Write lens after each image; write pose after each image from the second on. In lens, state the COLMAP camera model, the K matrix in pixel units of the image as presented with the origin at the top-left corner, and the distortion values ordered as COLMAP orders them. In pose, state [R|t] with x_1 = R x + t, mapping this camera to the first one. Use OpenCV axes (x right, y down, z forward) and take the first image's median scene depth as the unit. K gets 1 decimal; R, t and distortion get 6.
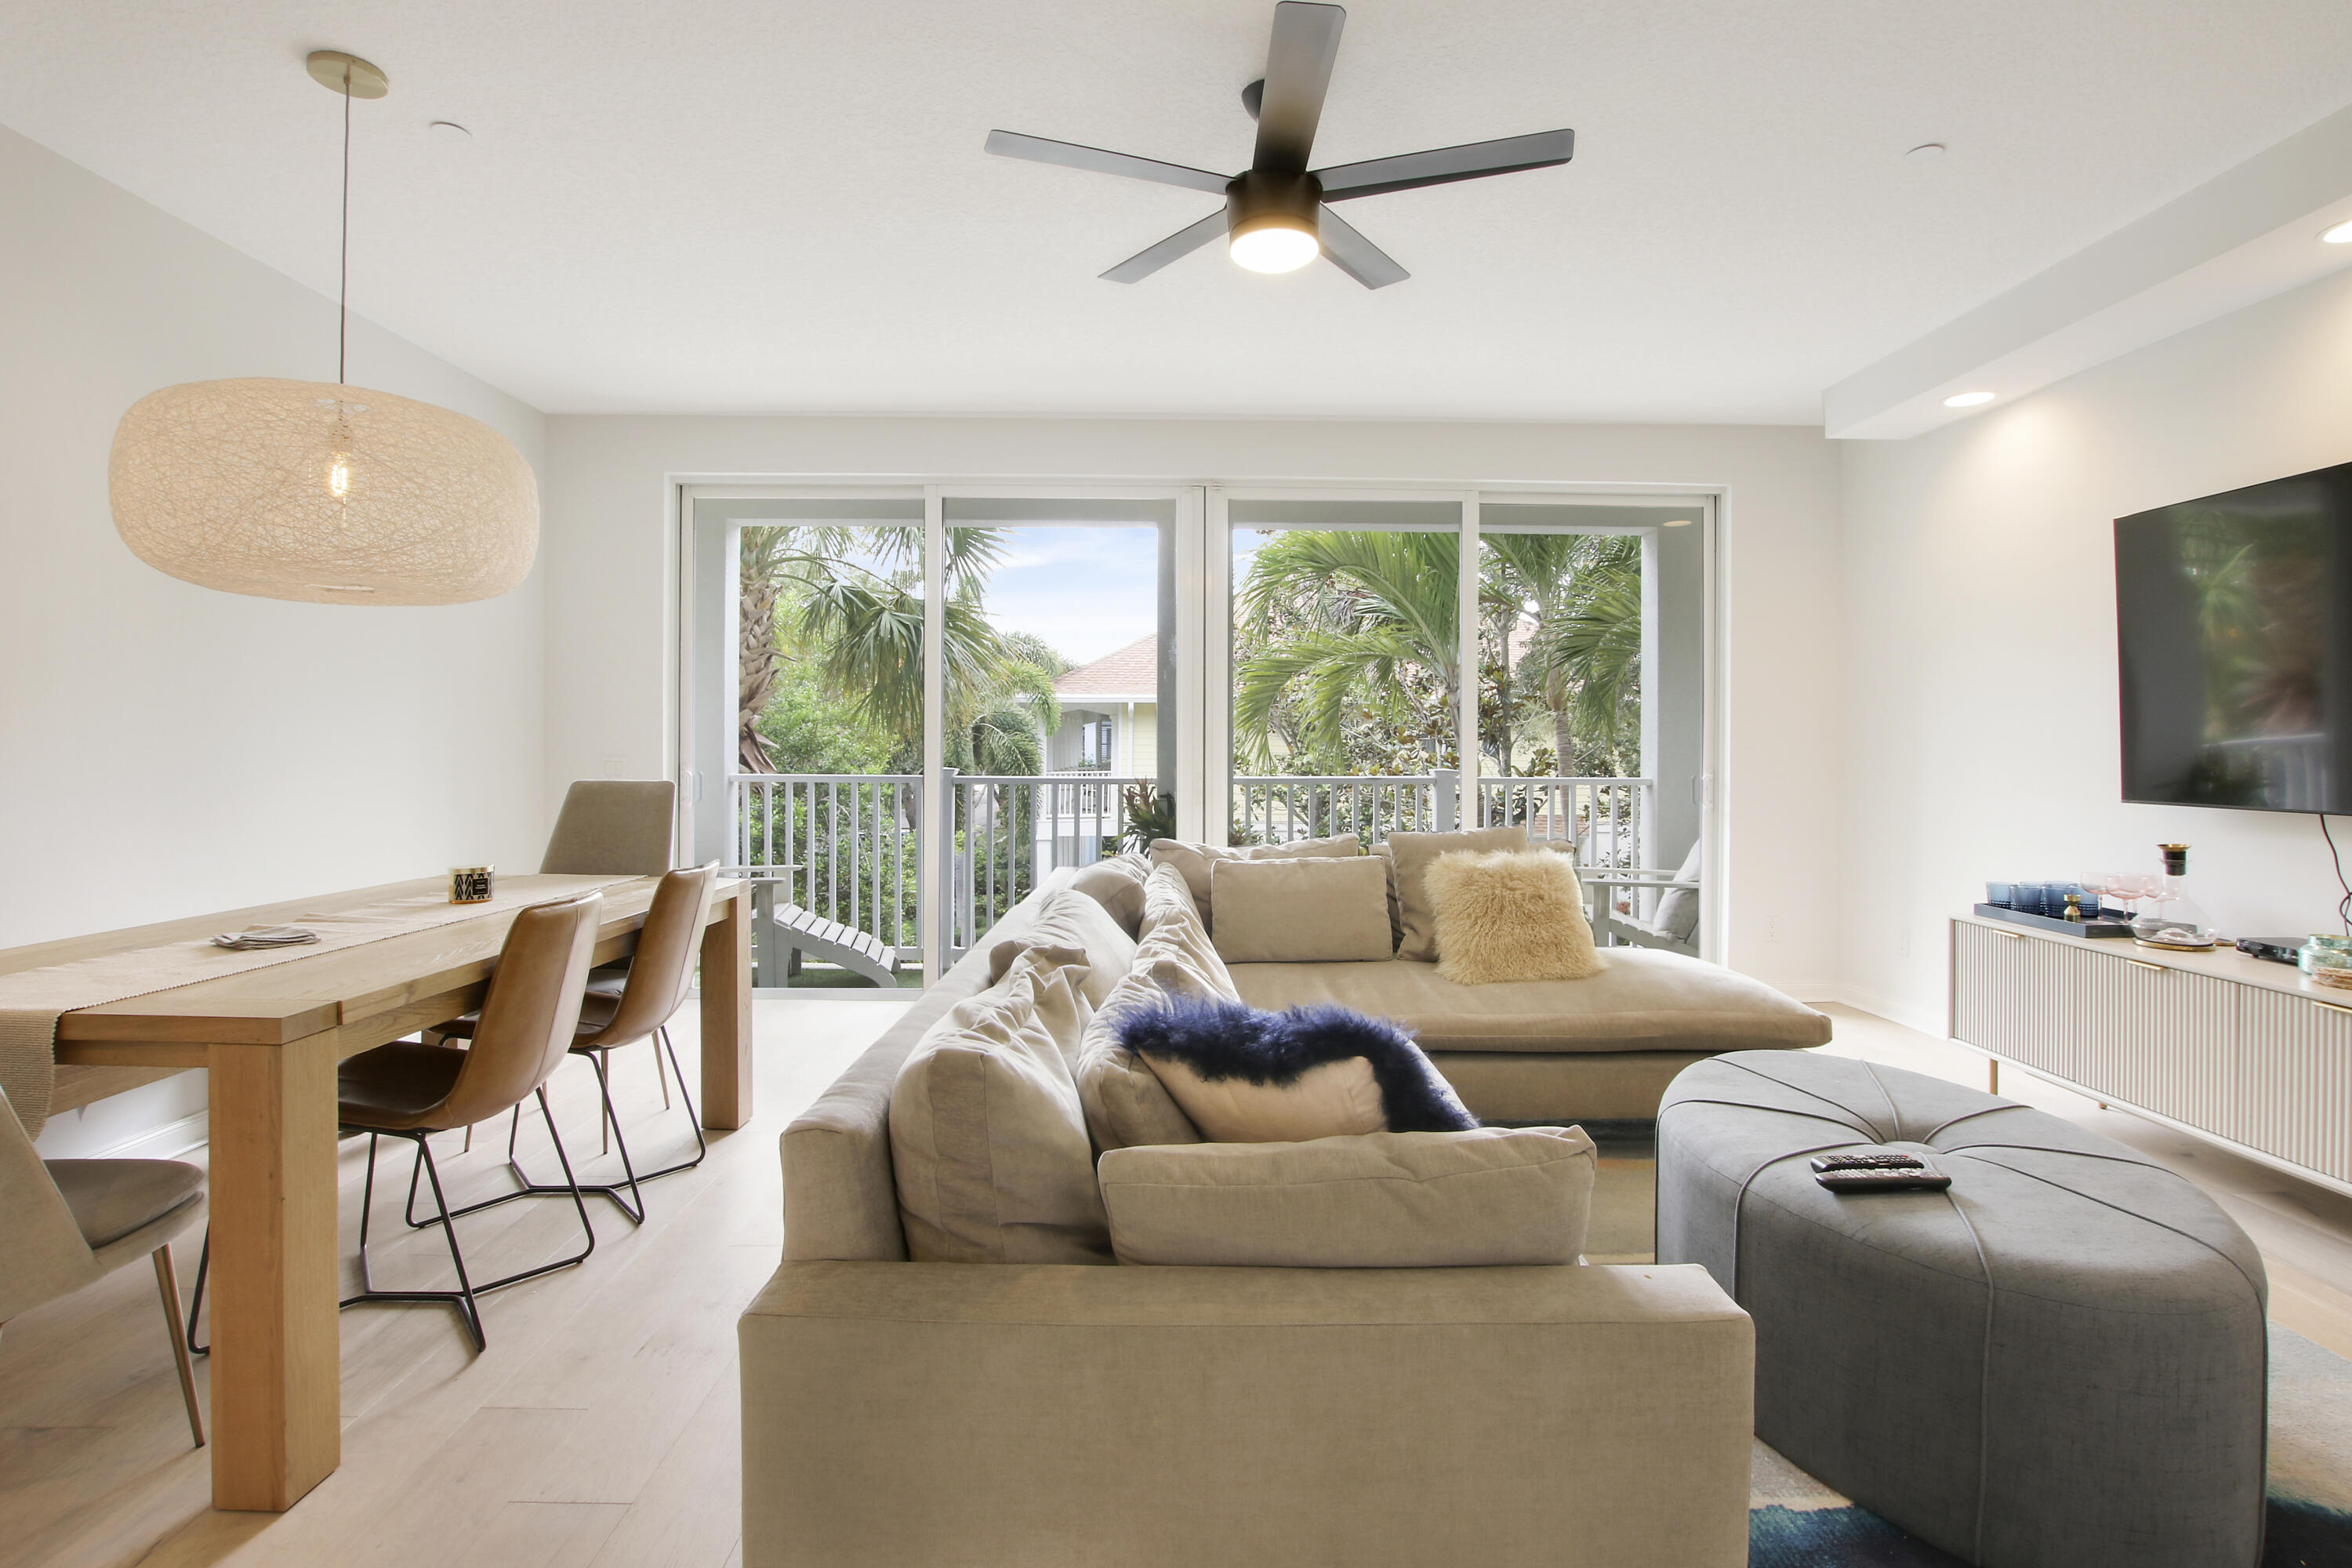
lens RADIAL K [[1122.6, 0, 1188.5], [0, 1122.6, 760.3], [0, 0, 1]] dist [-0.013964, 0.002039]
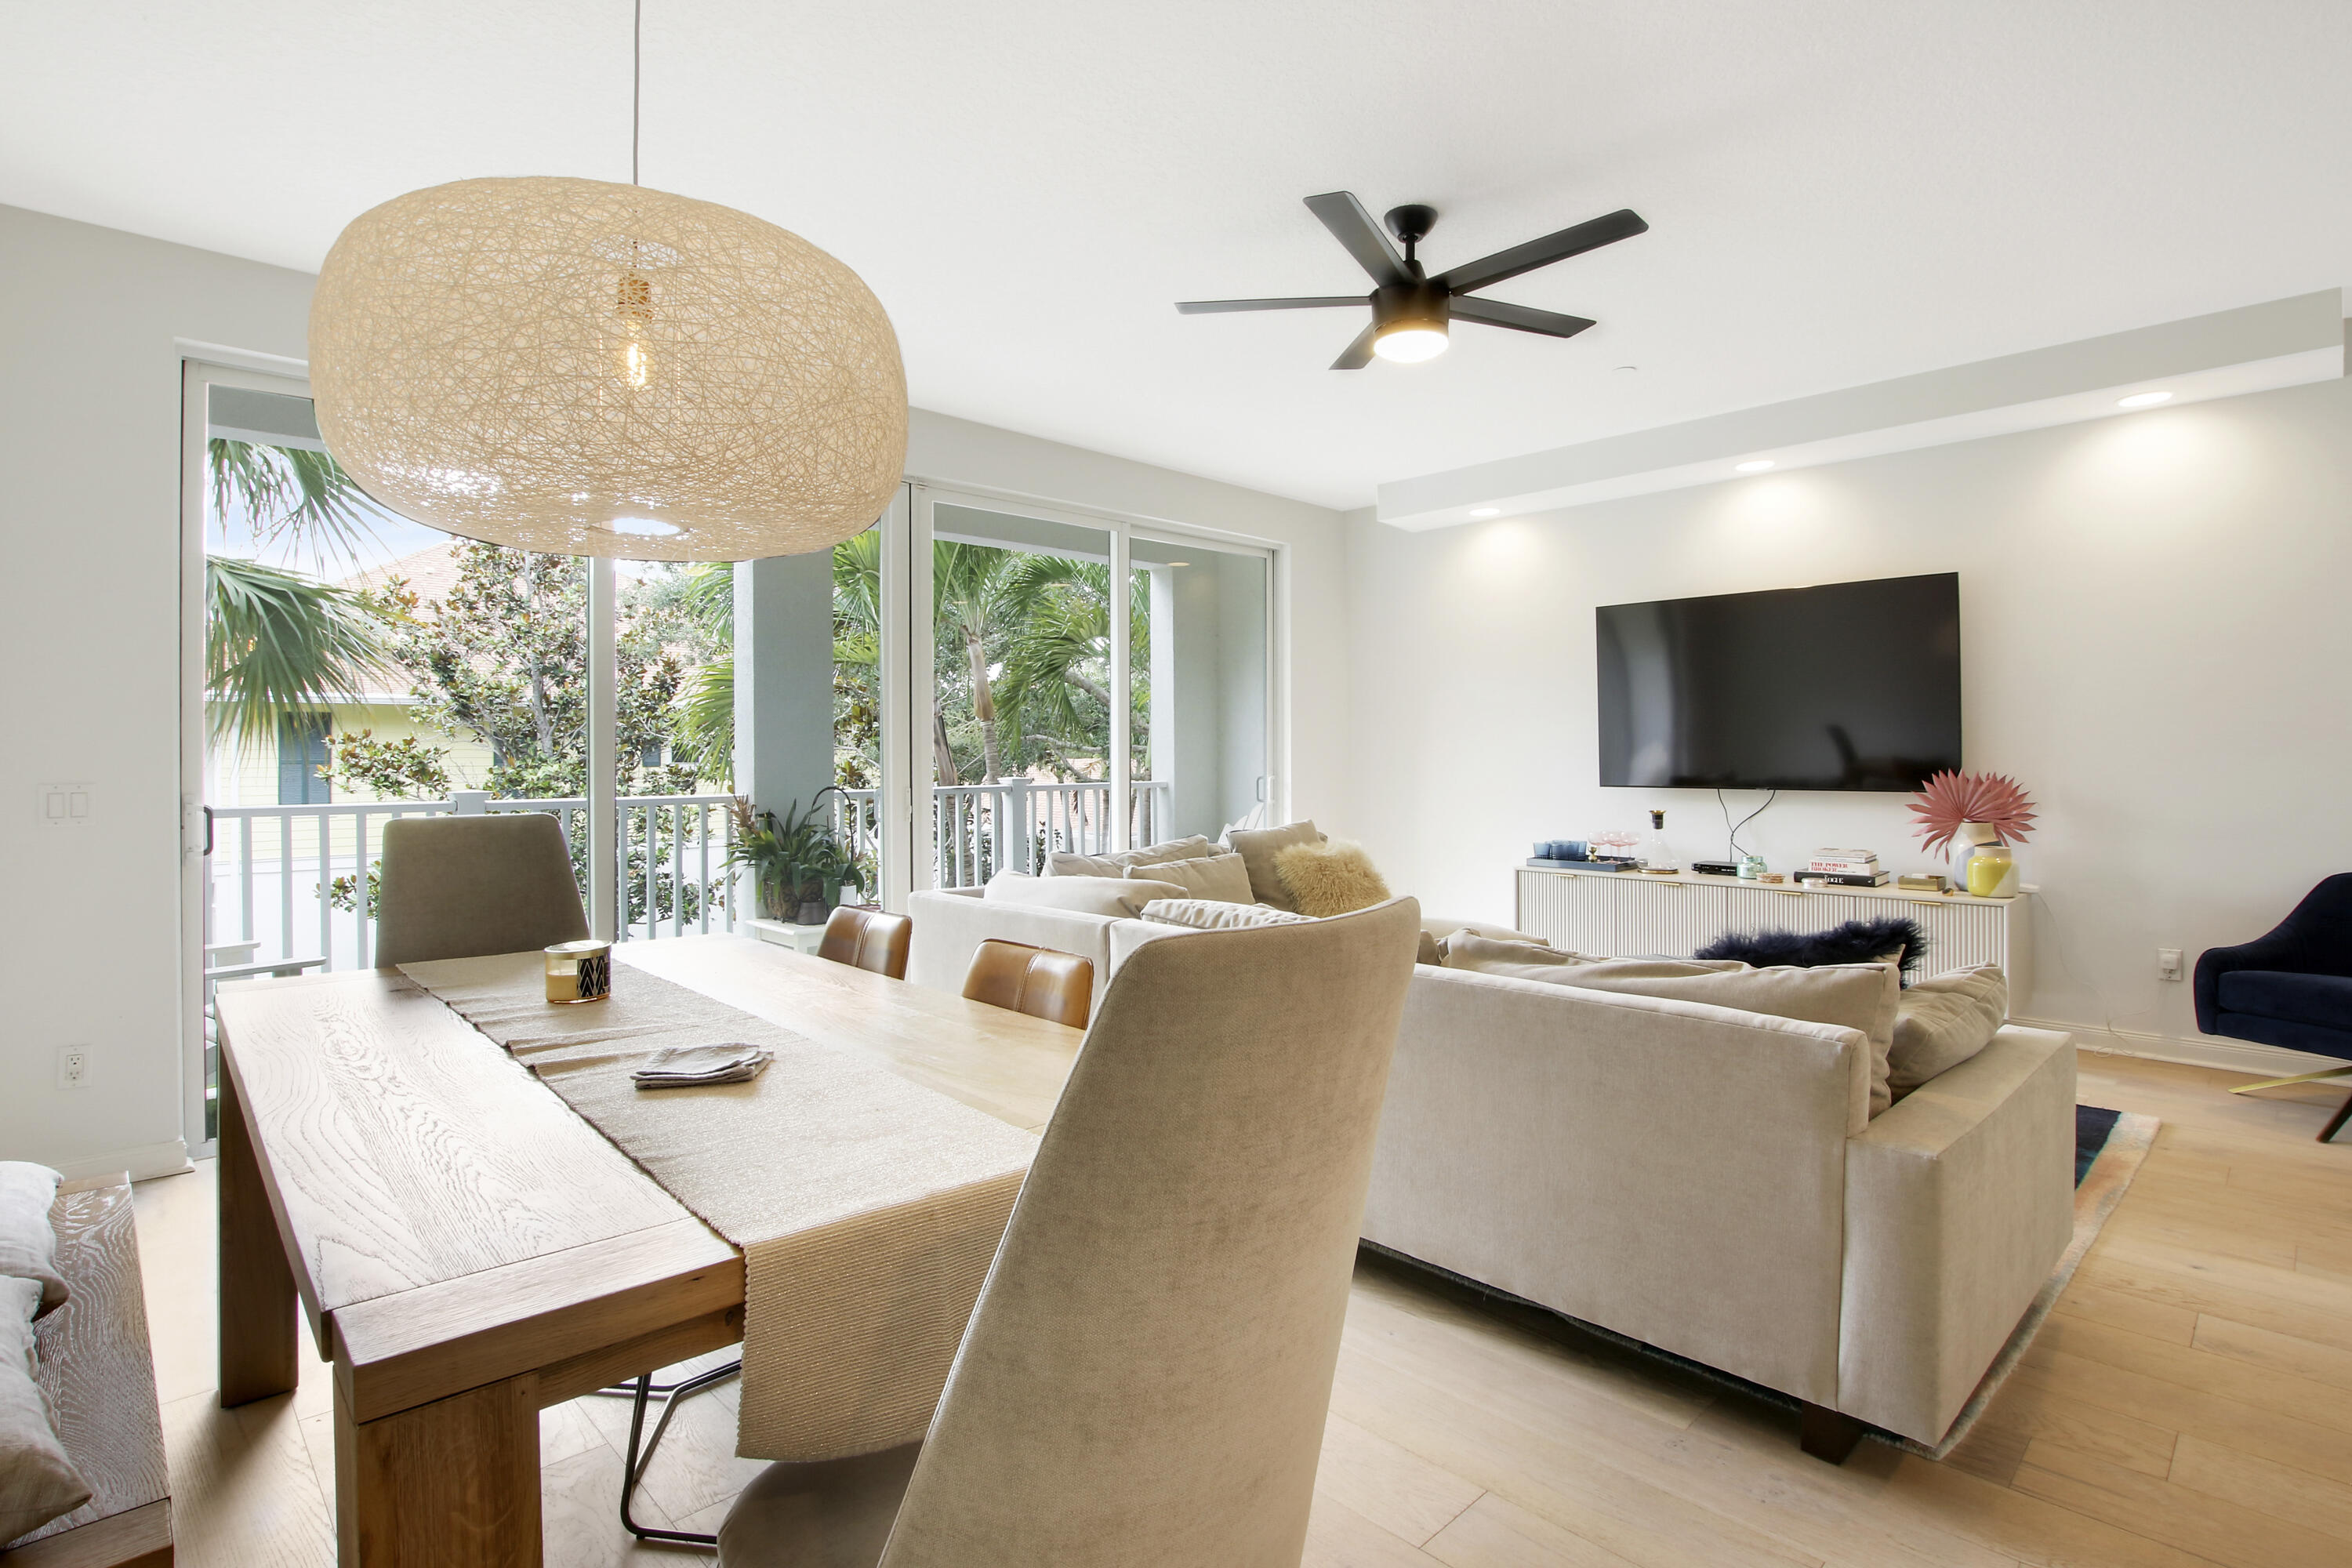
lens RADIAL K [[1122.6, 0, 1185.7], [0, 1122.6, 776.6], [0, 0, 1]] dist [-0.013964, 0.002039]
pose [[0.746335, -0.021653, 0.665218, -0.662632], [0.015470, 0.999765, 0.015186, -0.009875], [-0.665391, -0.001043, 0.746495, 0.202624]]
